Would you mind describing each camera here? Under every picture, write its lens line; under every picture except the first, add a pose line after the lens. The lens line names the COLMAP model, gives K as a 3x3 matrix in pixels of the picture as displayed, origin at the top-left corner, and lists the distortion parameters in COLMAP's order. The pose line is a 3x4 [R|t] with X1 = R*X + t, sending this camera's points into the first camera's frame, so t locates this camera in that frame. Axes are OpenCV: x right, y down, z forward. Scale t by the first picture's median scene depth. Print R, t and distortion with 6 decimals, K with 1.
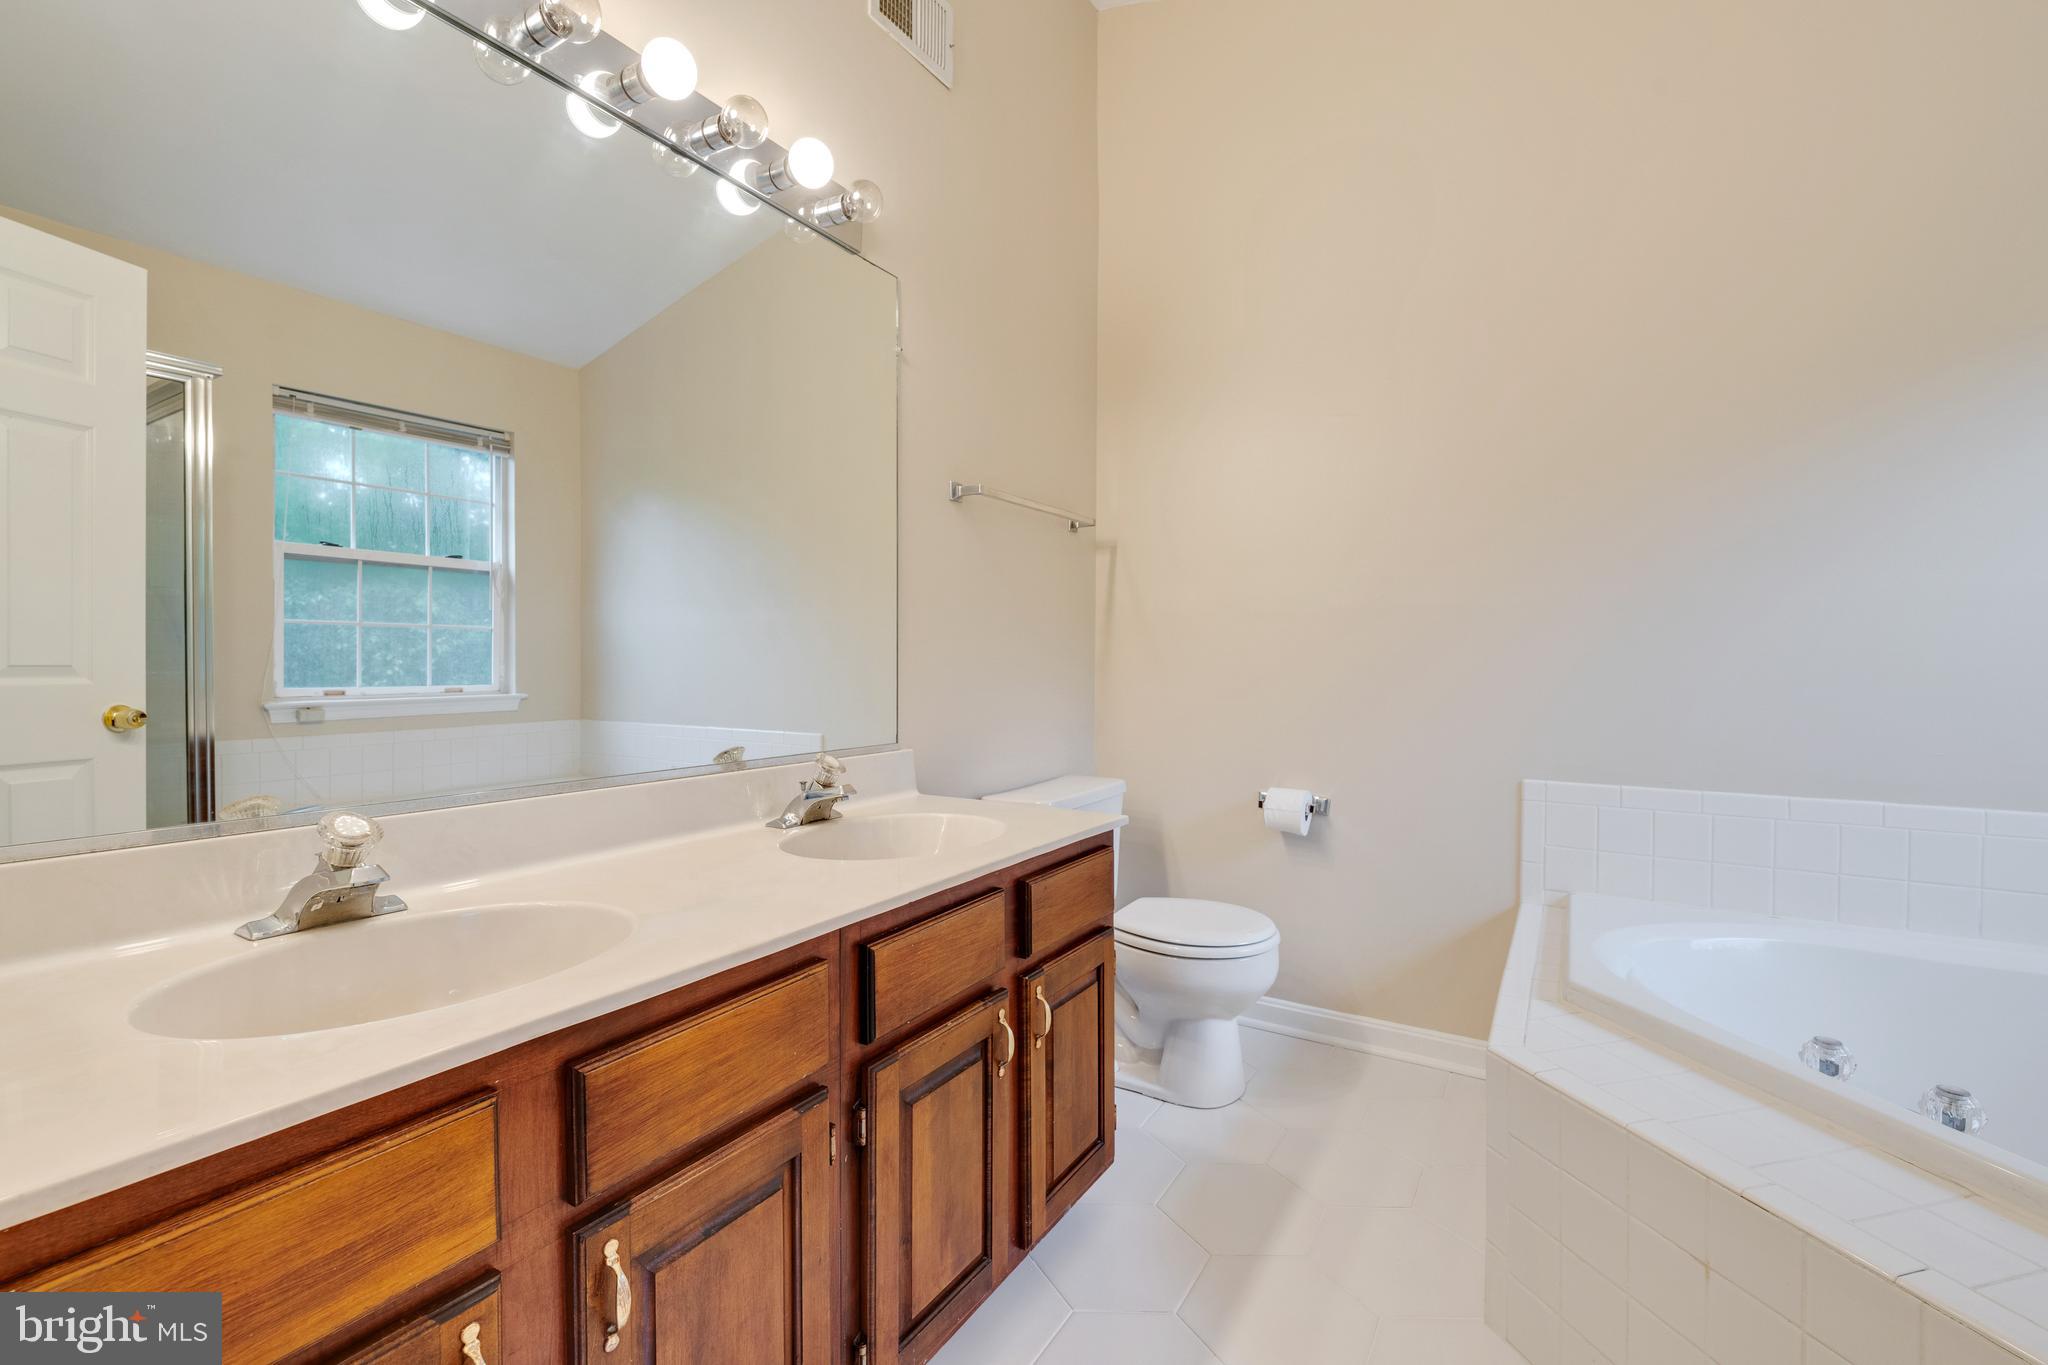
lens RADIAL K [[903.7, 0, 1021.6], [0, 903.7, 679.5], [0, 0, 1]] dist [0.001426, -0.001627]
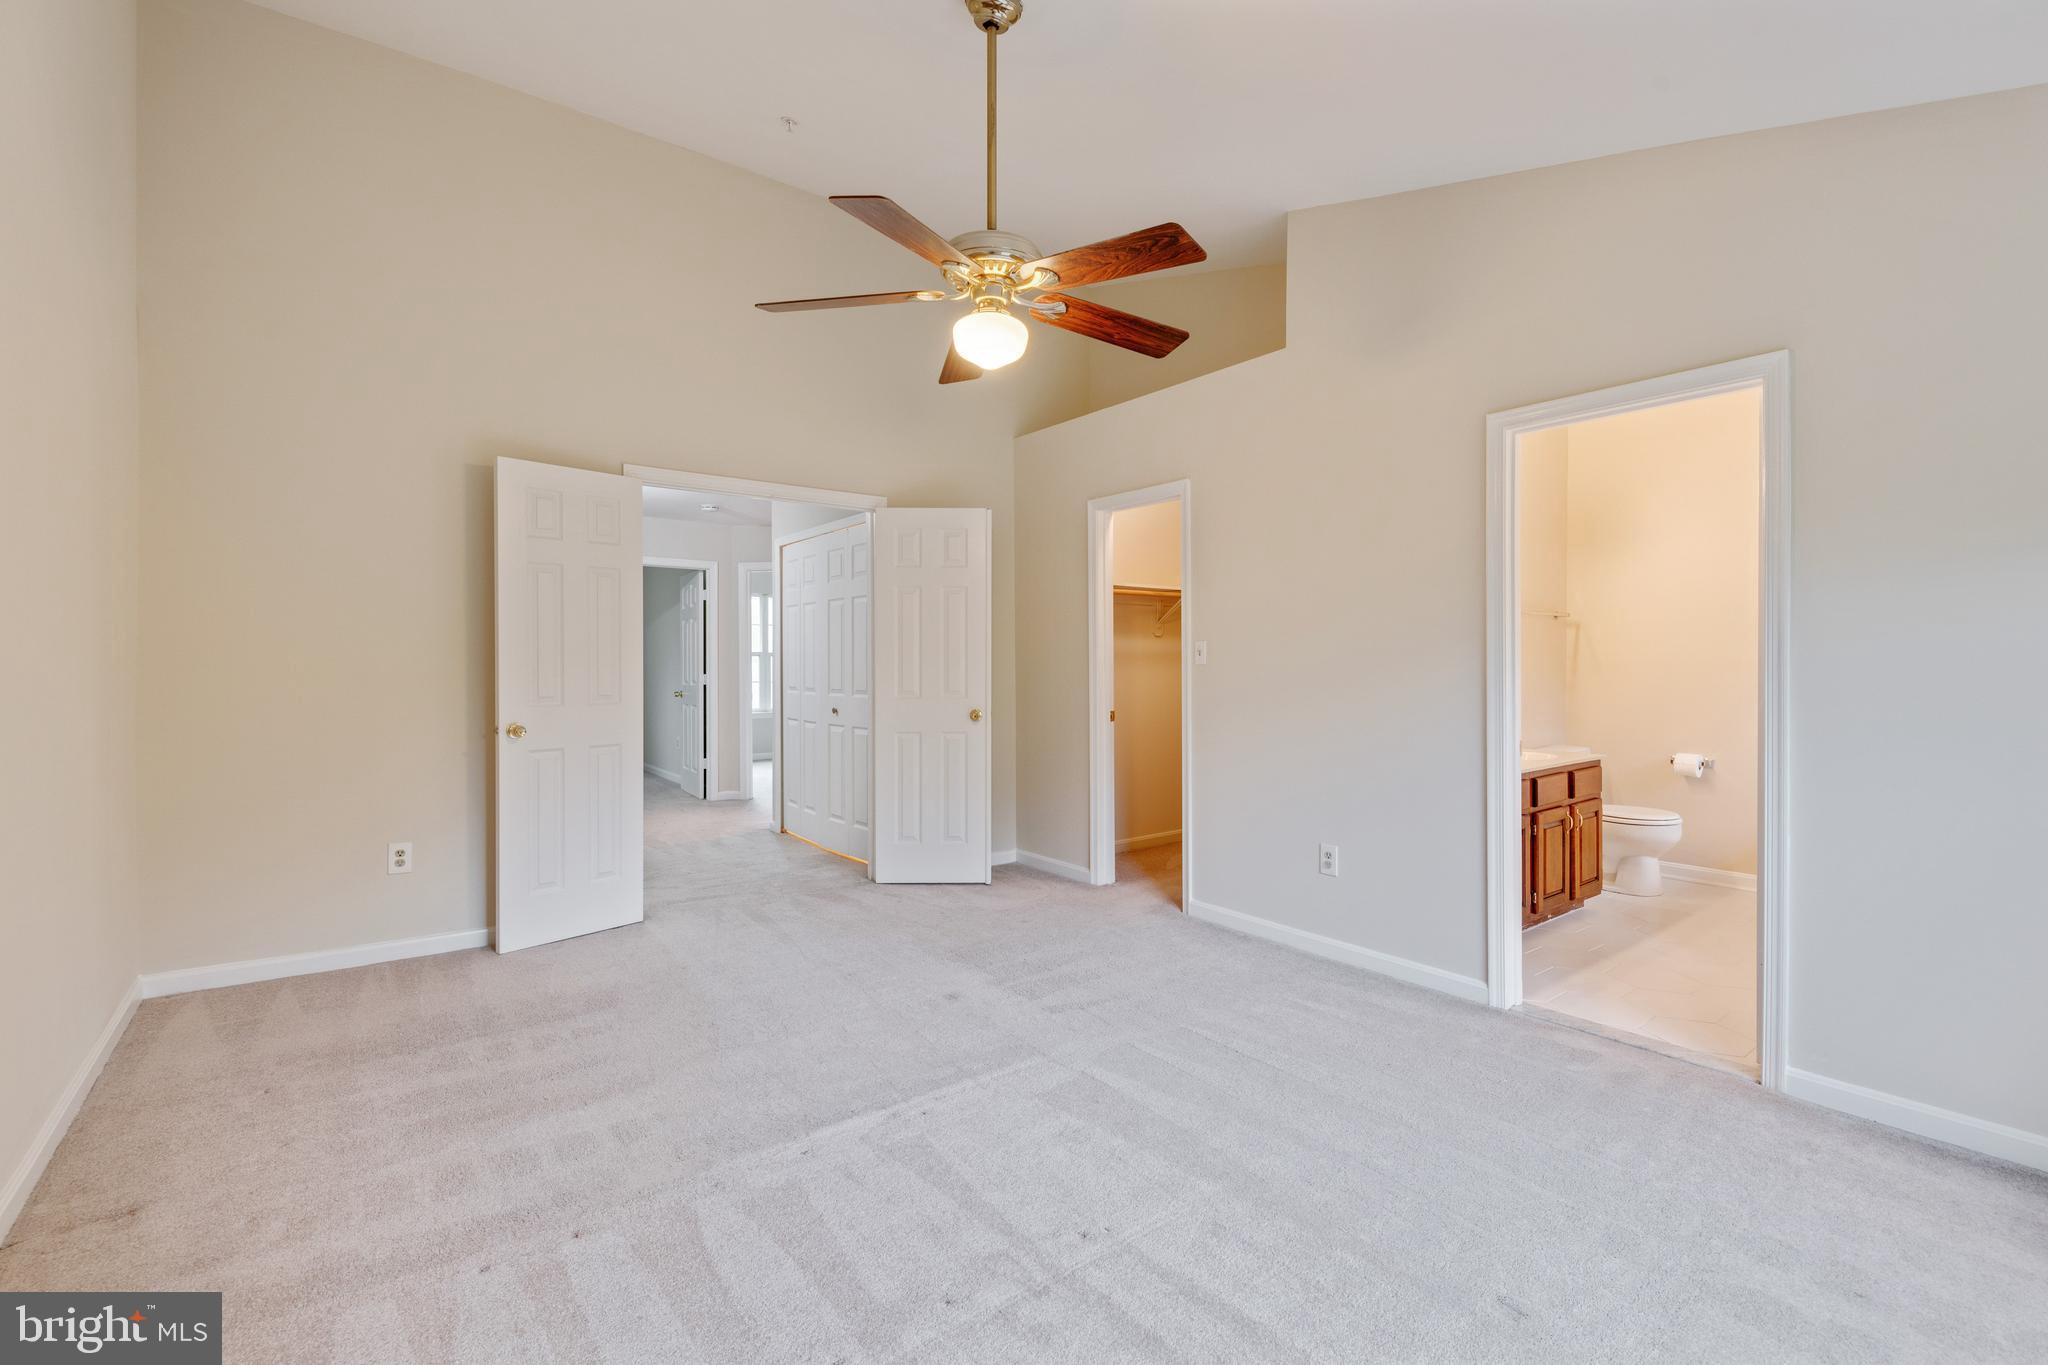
lens RADIAL K [[903.7, 0, 1027.8], [0, 903.7, 680.7], [0, 0, 1]] dist [0.001426, -0.001627]
pose [[0.935355, -0.001251, -0.353708, -0.390975], [0.000047, 0.999994, -0.003414, -0.033441], [0.353711, 0.003177, 0.935350, -1.490499]]
